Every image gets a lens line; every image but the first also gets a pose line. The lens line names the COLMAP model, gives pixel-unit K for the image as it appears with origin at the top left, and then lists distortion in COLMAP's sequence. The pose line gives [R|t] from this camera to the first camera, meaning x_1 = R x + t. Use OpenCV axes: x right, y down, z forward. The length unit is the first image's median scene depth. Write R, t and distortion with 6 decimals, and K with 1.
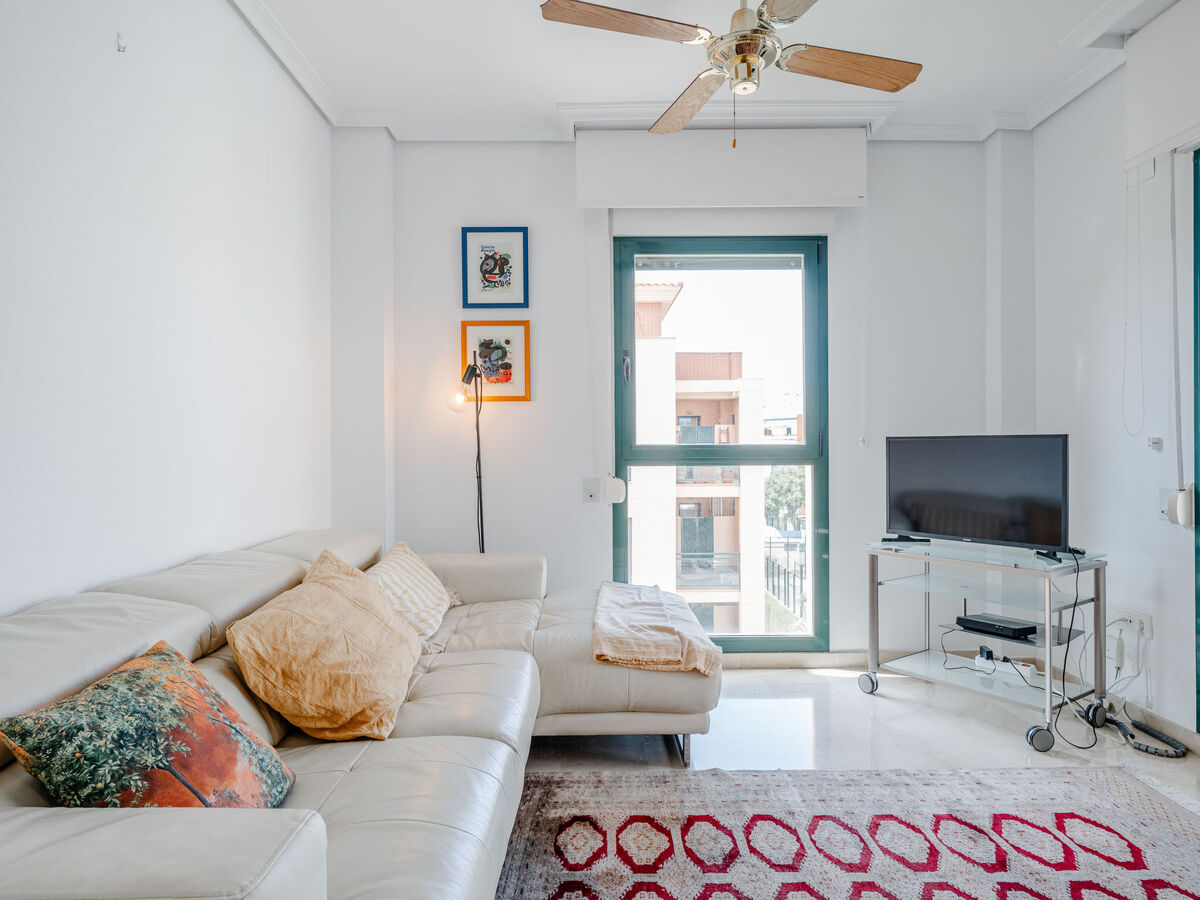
lens RADIAL K [[733.0, 0, 591.6], [0, 733.0, 450.6], [0, 0, 1]] dist [-0.006966, 0.005564]
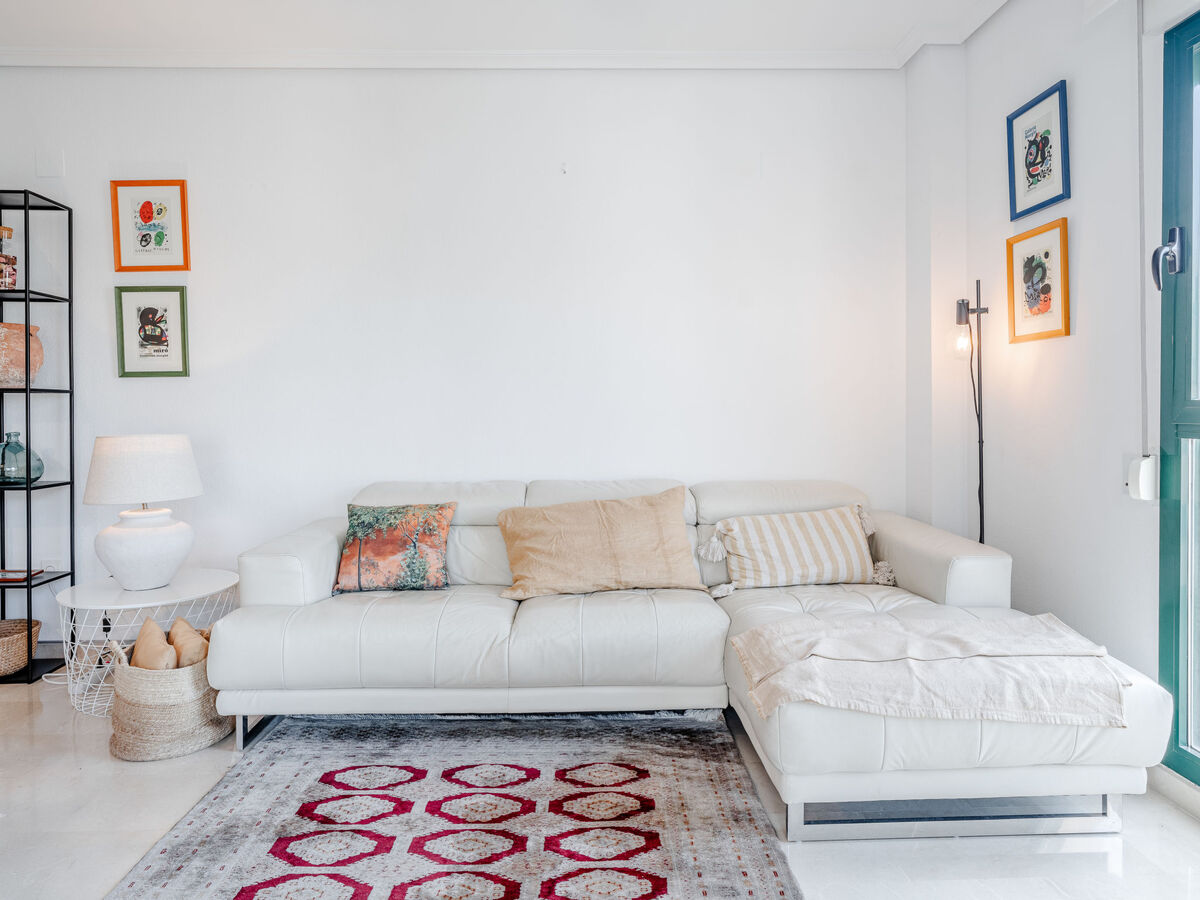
lens RADIAL K [[766.9, 0, 599.4], [0, 766.9, 414.3], [0, 0, 1]] dist [-0.009838, 0.005929]
pose [[0.022638, 0.021227, -0.999518, 0.634543], [0.001184, 0.999773, 0.021259, -0.010403], [0.999743, -0.001664, 0.022608, 0.563772]]
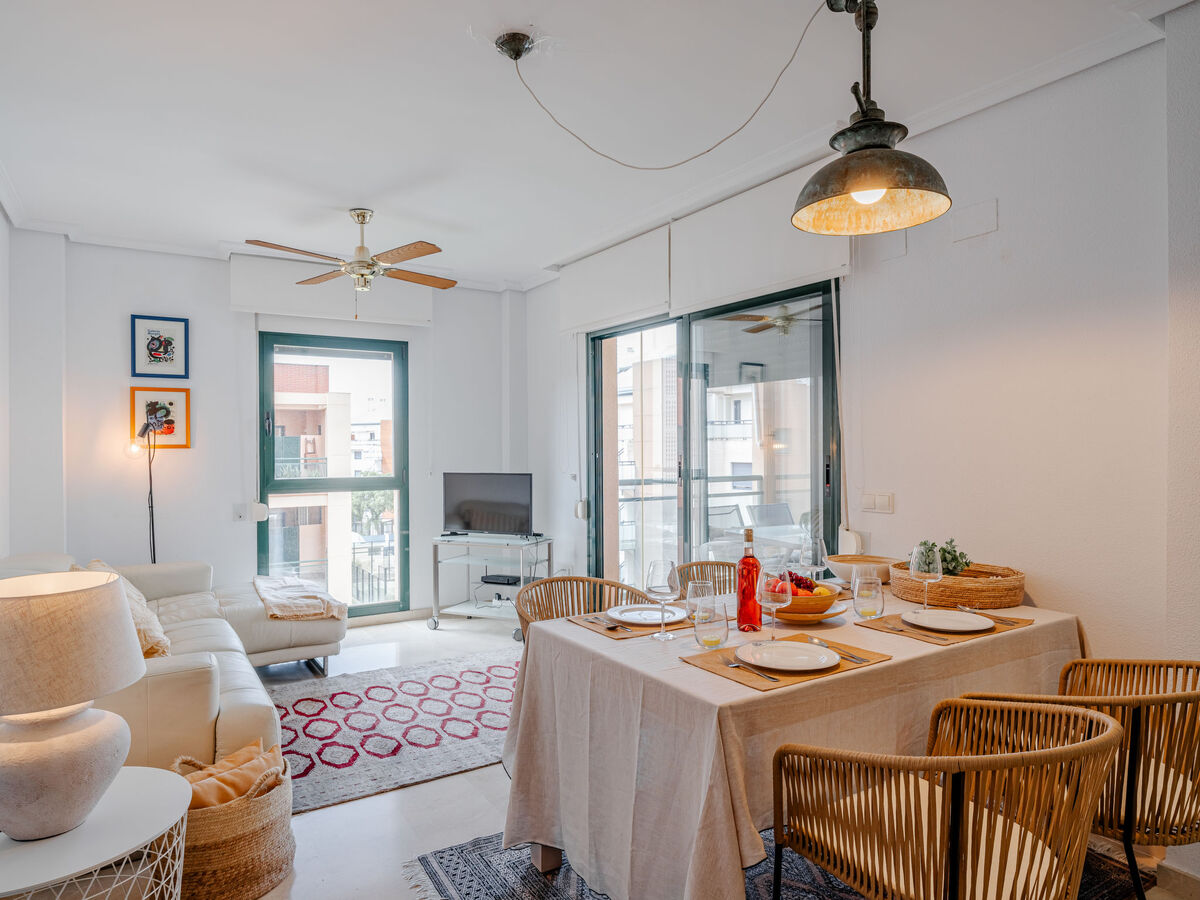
lens RADIAL K [[733.0, 0, 600.4], [0, 733.0, 446.8], [0, 0, 1]] dist [-0.006966, 0.005564]
pose [[0.844404, 0.002325, 0.535702, -0.172025], [0.003271, 0.999950, -0.009496, -0.056652], [-0.535697, 0.009771, 0.844354, -0.548243]]
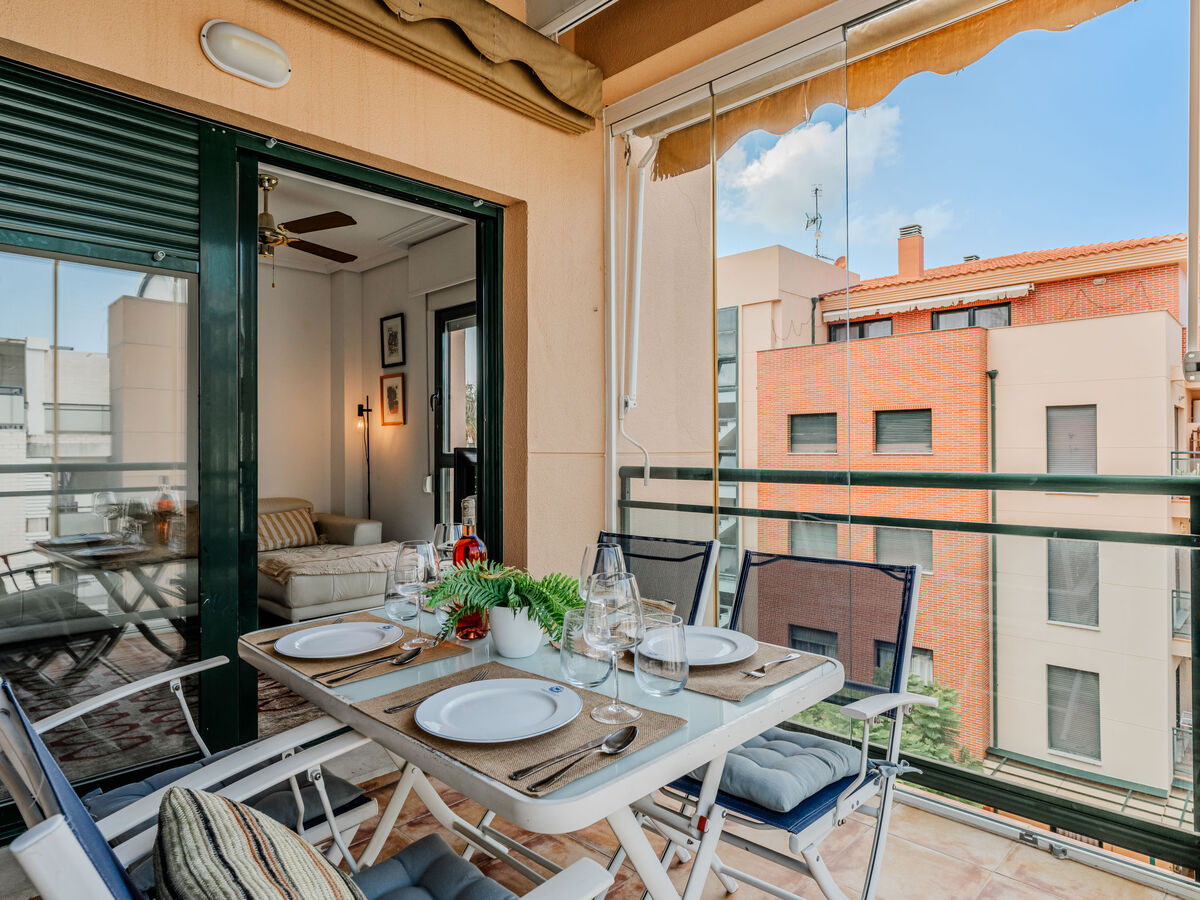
lens RADIAL K [[733.0, 0, 605.4], [0, 733.0, 451.3], [0, 0, 1]] dist [-0.006966, 0.005564]
pose [[0.713443, 0.003055, -0.700707, 1.338712], [-0.004296, 0.999991, -0.000015, -0.013516], [0.700700, 0.003021, 0.713449, 0.198477]]
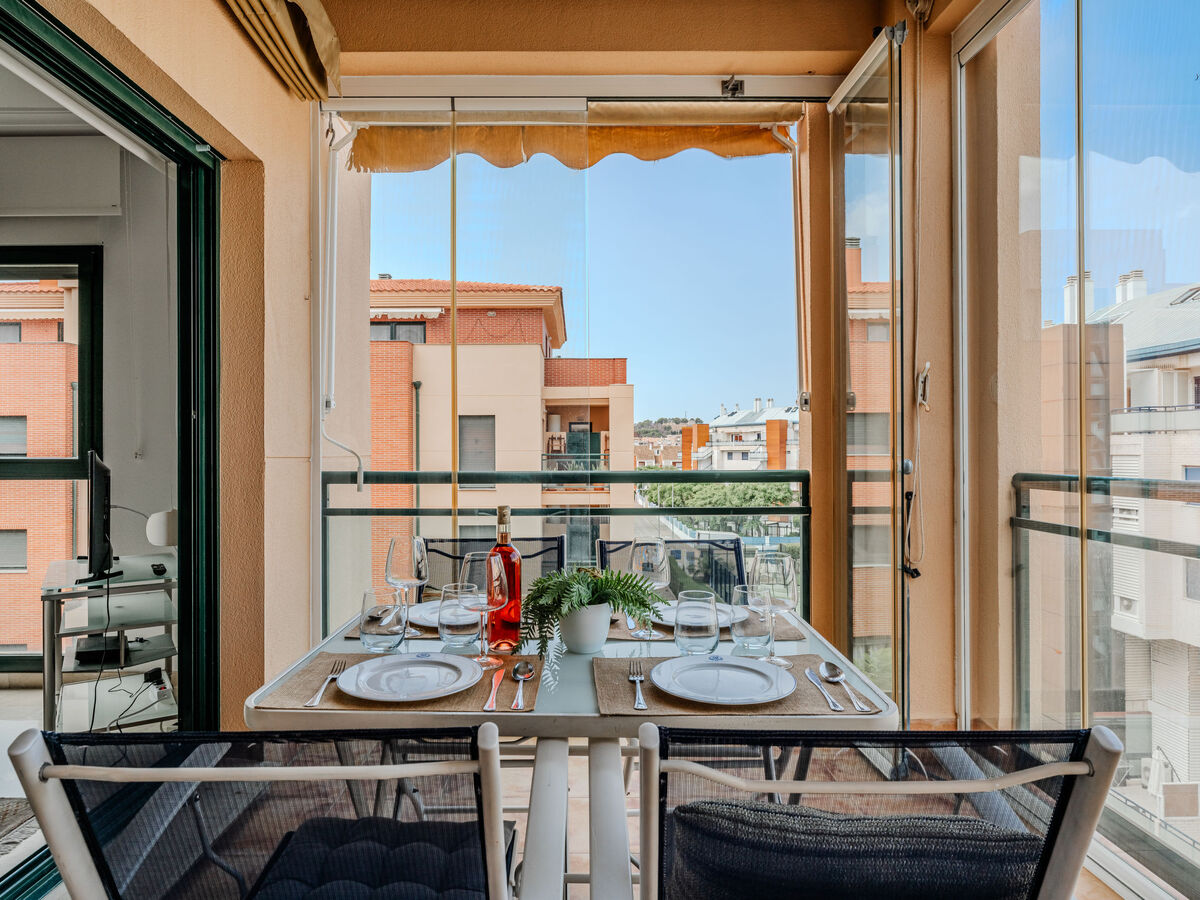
lens RADIAL K [[733.0, 0, 581.8], [0, 733.0, 450.2], [0, 0, 1]] dist [-0.006966, 0.005564]
pose [[0.999994, 0.003285, -0.001466, 1.005574], [-0.003295, 0.999970, -0.007033, -0.014546], [0.001443, 0.007038, 0.999974, 0.025980]]
